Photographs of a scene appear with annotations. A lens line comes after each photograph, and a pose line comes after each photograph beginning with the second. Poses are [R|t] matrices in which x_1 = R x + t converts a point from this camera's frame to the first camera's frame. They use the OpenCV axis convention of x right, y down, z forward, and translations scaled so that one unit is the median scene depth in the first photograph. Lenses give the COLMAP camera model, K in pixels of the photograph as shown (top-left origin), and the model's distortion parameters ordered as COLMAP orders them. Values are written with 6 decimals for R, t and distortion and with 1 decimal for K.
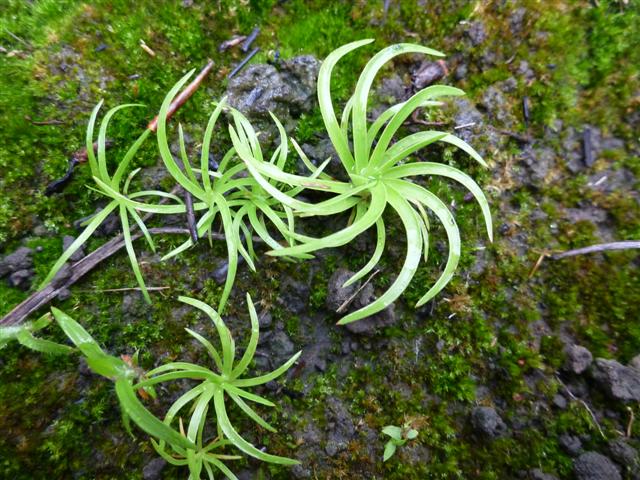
lens RADIAL K [[517.2, 0, 321.7], [0, 517.2, 240.0], [0, 0, 1]] dist [-0.011331, 0.008010]
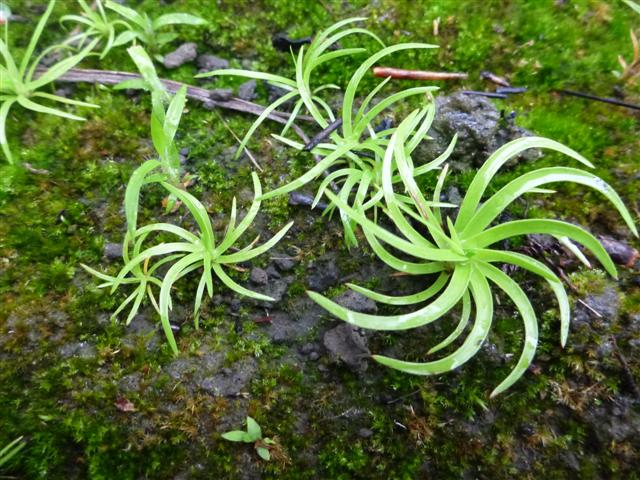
lens RADIAL K [[517.2, 0, 321.0], [0, 517.2, 239.9], [0, 0, 1]] dist [-0.011331, 0.008010]
pose [[0.544340, 0.767502, -0.338578, 0.236880], [-0.809349, 0.586632, 0.028590, 0.047310], [0.220564, 0.258465, 0.940504, 0.071971]]
